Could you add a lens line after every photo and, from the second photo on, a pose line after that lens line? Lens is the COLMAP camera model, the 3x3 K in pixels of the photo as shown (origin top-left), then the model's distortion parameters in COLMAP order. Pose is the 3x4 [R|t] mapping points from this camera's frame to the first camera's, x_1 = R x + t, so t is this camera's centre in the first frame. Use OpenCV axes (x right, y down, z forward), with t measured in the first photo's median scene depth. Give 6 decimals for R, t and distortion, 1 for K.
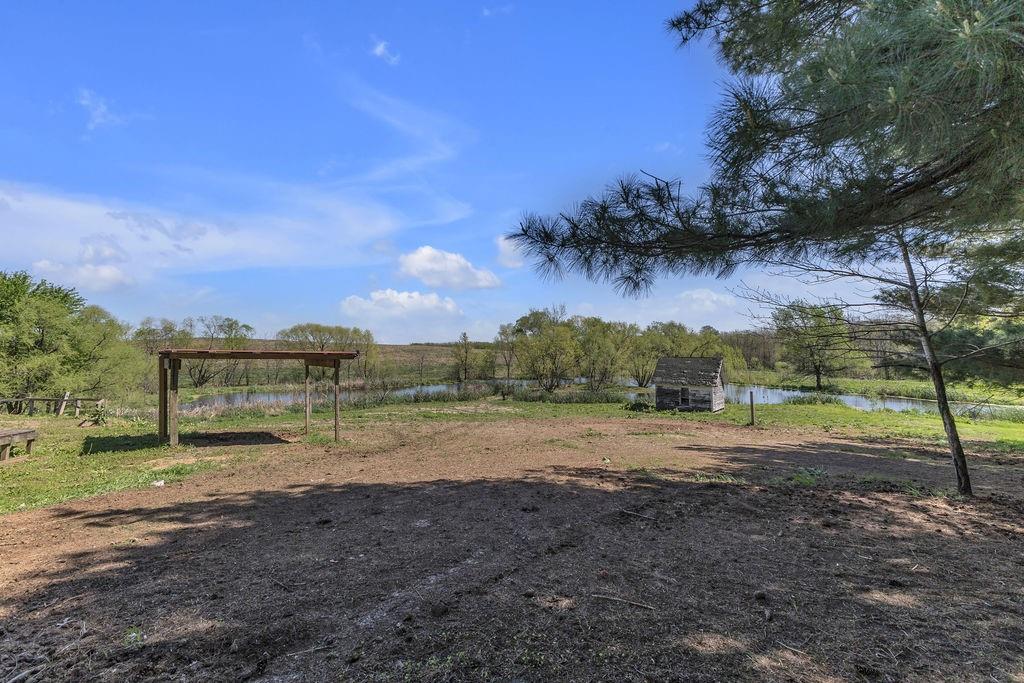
lens RADIAL K [[441.1, 0, 514.1], [0, 441.1, 345.7], [0, 0, 1]] dist [0.001252, 0.000901]
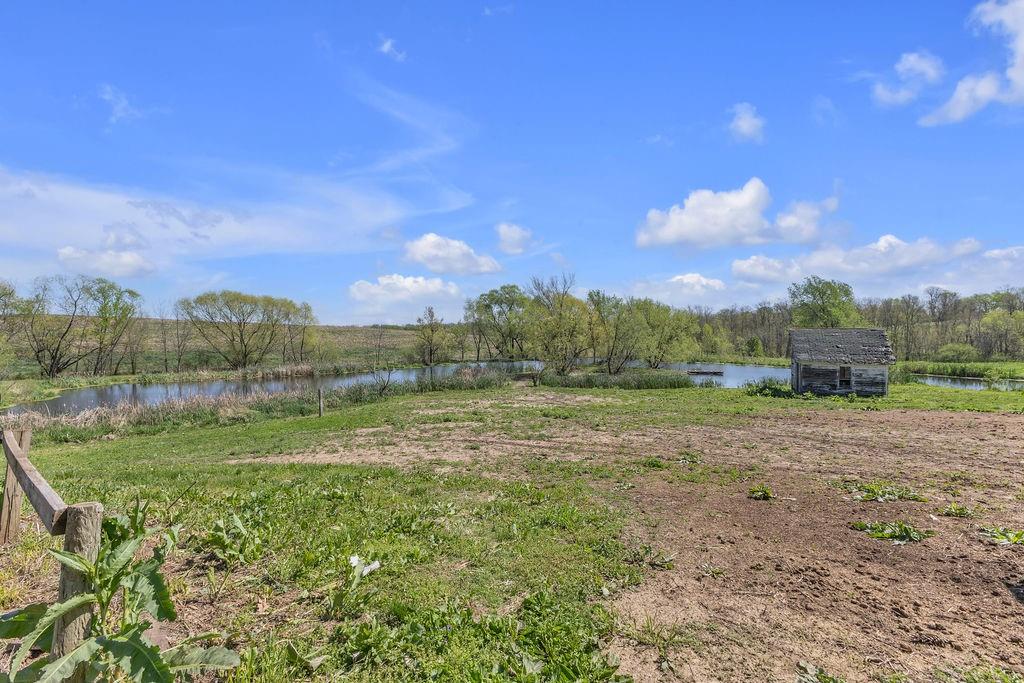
lens RADIAL K [[441.1, 0, 507.4], [0, 441.1, 344.4], [0, 0, 1]] dist [0.001252, 0.000901]
pose [[0.976398, -0.001158, 0.215974, -0.159427], [-0.005726, 0.999495, 0.031244, 0.015418], [-0.215901, -0.031743, 0.975899, 0.160601]]
